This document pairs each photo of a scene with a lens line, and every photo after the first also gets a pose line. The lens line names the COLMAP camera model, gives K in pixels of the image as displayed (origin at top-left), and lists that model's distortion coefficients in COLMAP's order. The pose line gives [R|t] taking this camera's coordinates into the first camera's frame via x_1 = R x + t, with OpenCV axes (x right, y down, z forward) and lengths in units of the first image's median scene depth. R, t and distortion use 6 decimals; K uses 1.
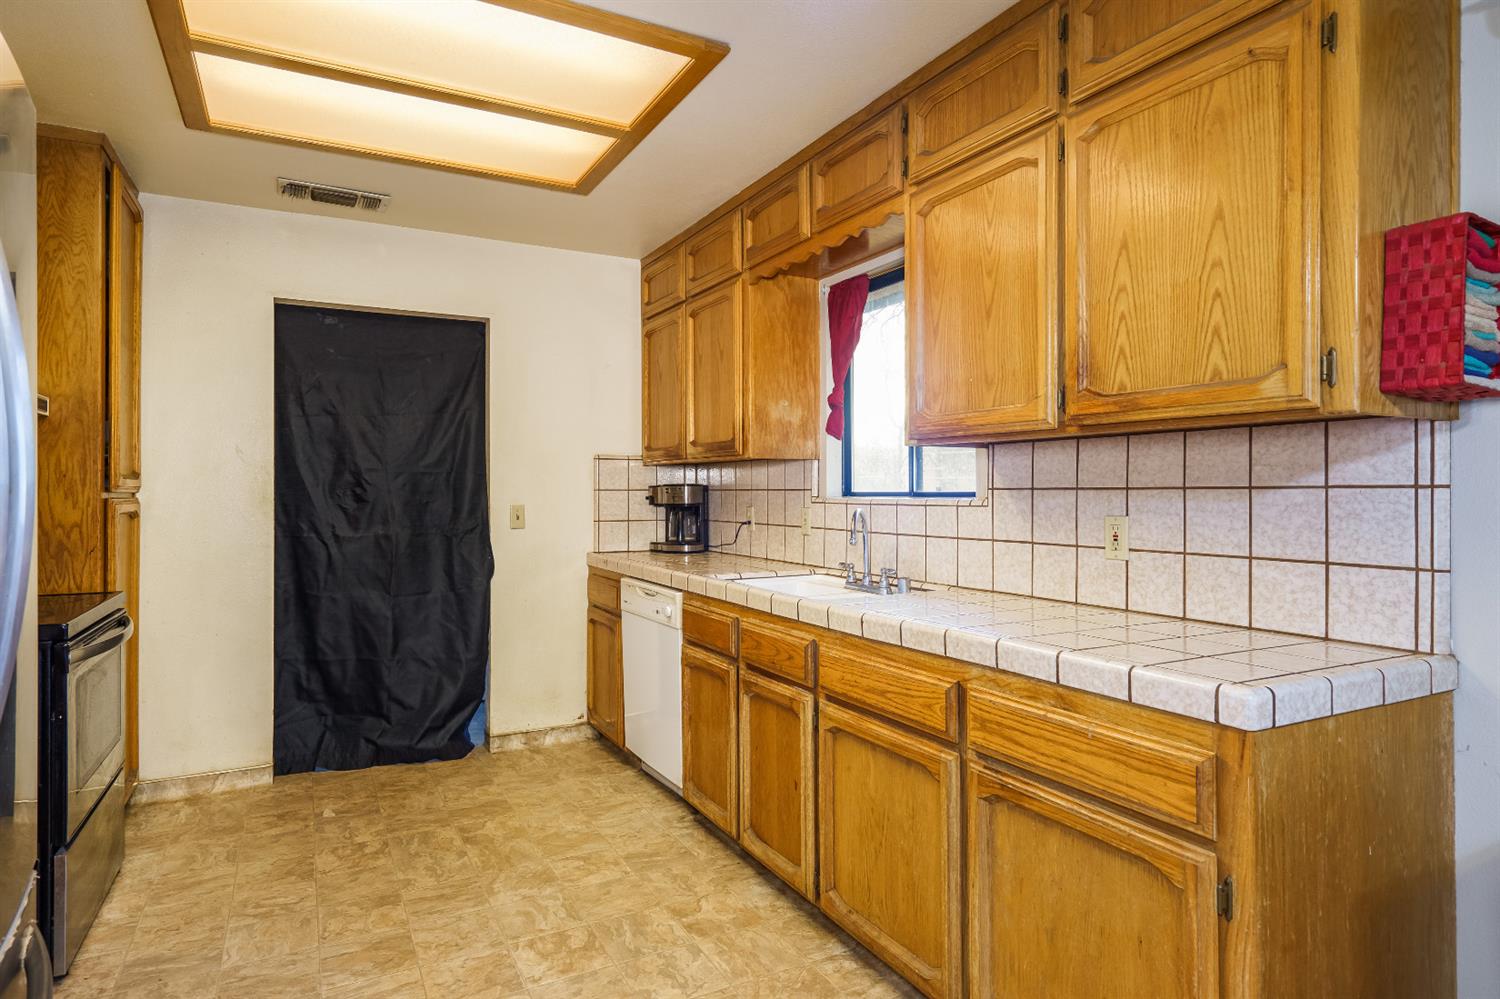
lens RADIAL K [[827.9, 0, 725.6], [0, 827.9, 492.8], [0, 0, 1]] dist [0.001407, 0.002489]
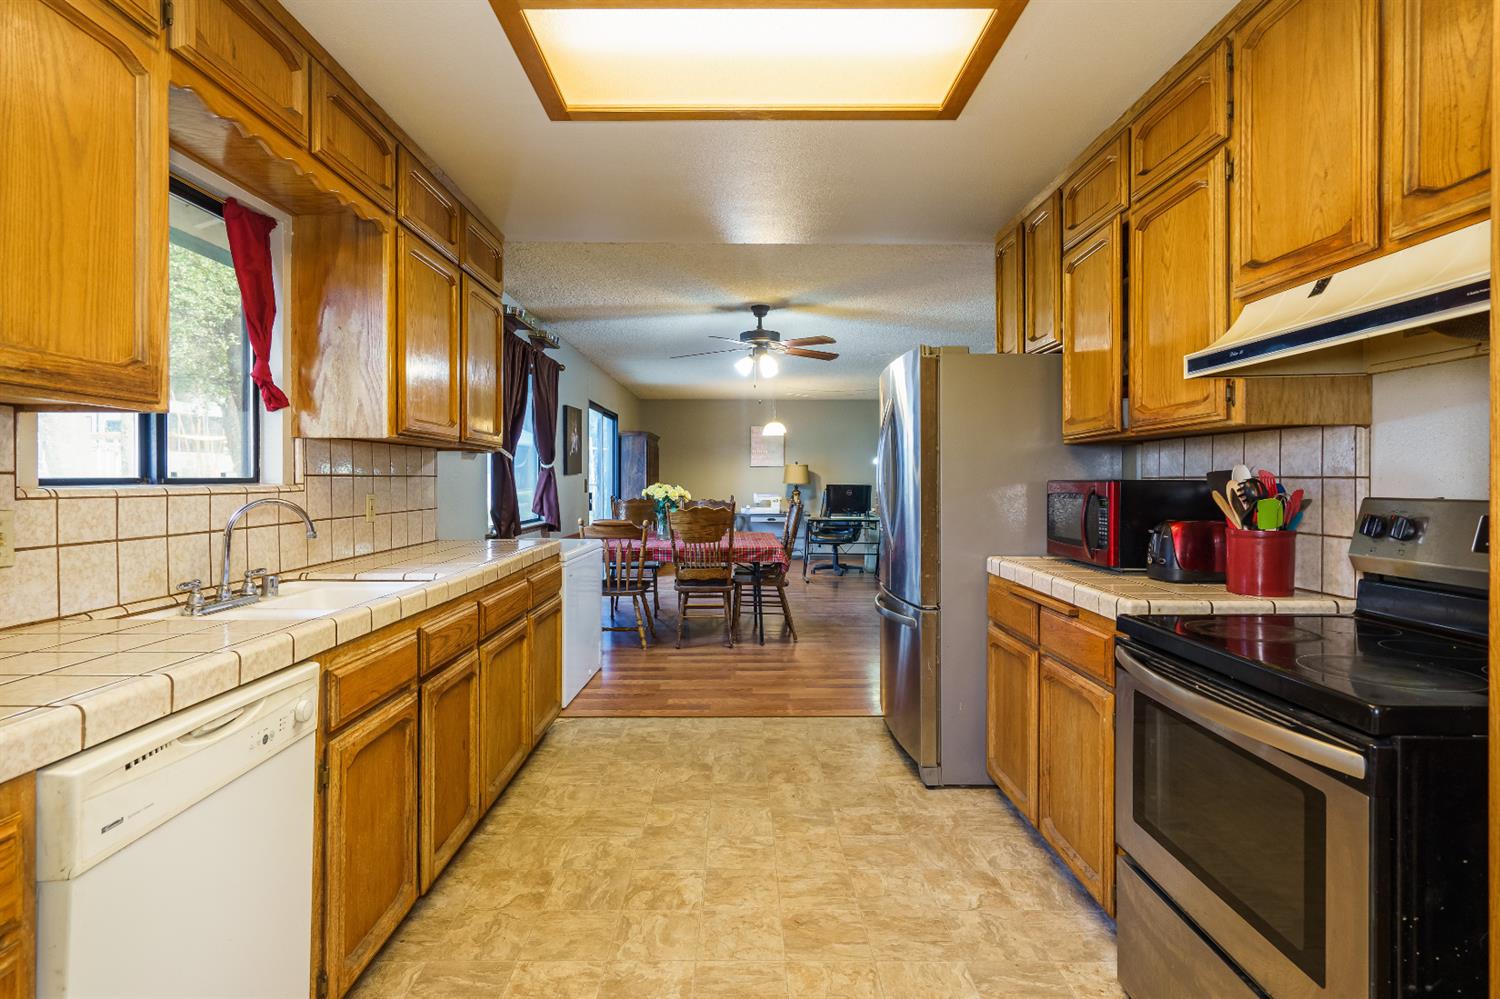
lens RADIAL K [[734.2, 0, 753.3], [0, 734.2, 487.9], [0, 0, 1]] dist [-0.000549, 0.000520]
pose [[-0.899746, -0.006131, 0.436371, -0.511642], [-0.002194, 0.999952, 0.009527, 0.000632], [-0.436408, 0.007615, -0.899716, 1.272747]]
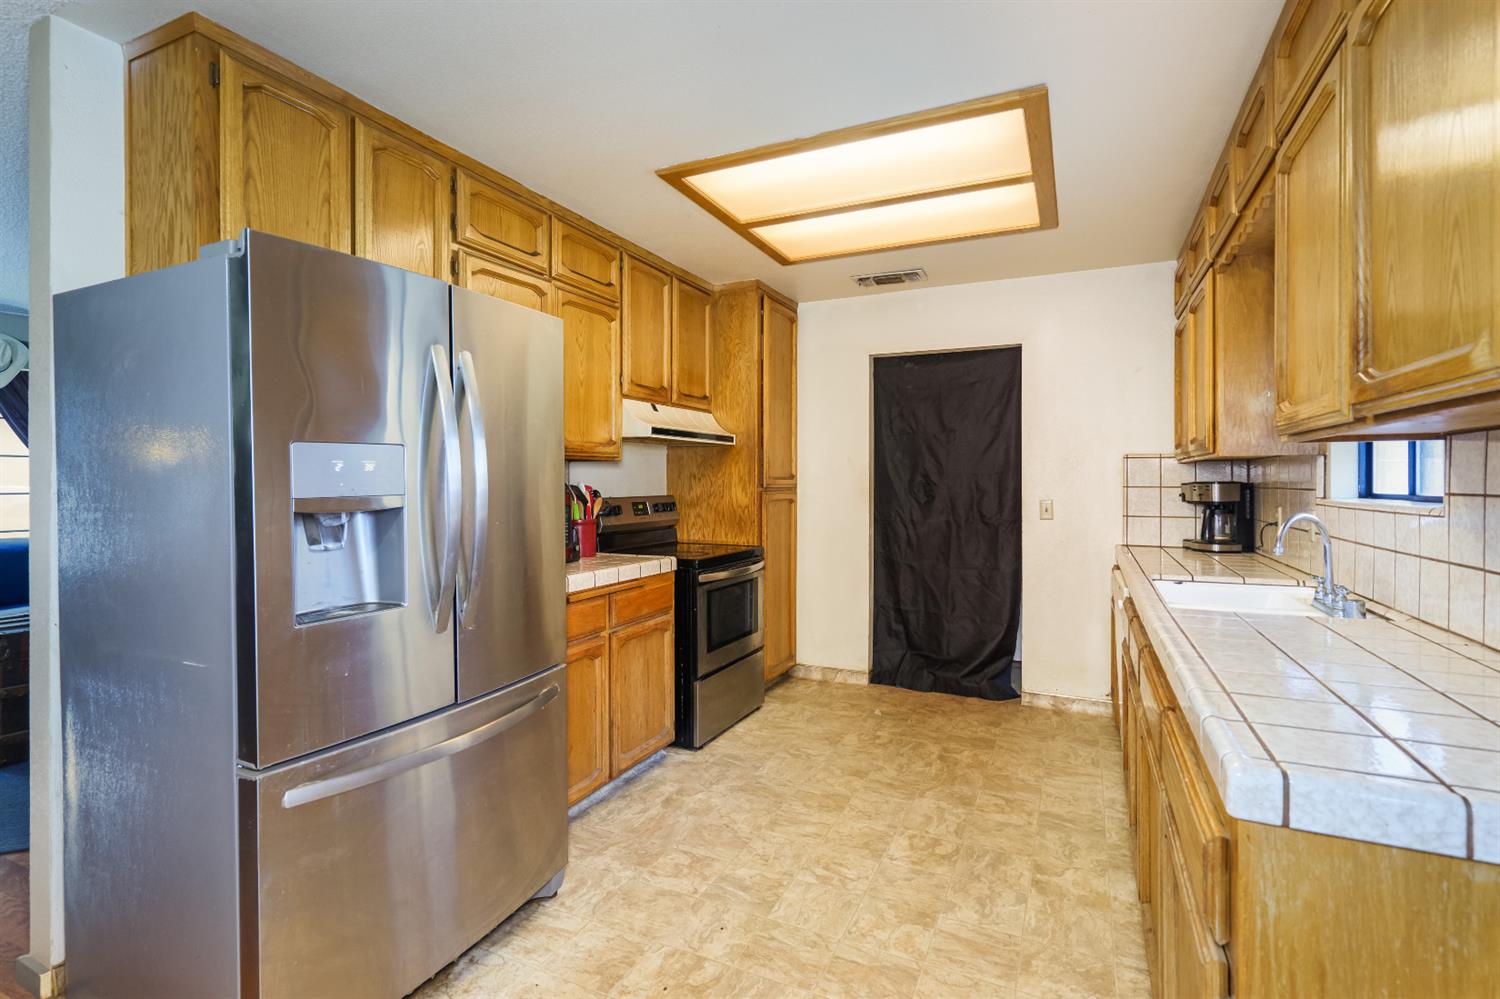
lens RADIAL K [[694.8, 0, 757.3], [0, 694.8, 486.7], [0, 0, 1]] dist [-0.001933, -0.000141]
pose [[0.617295, 0.006169, -0.786707, 0.335309], [-0.001998, 0.999978, 0.006273, -0.010991], [0.786729, -0.002300, 0.617294, 0.092312]]
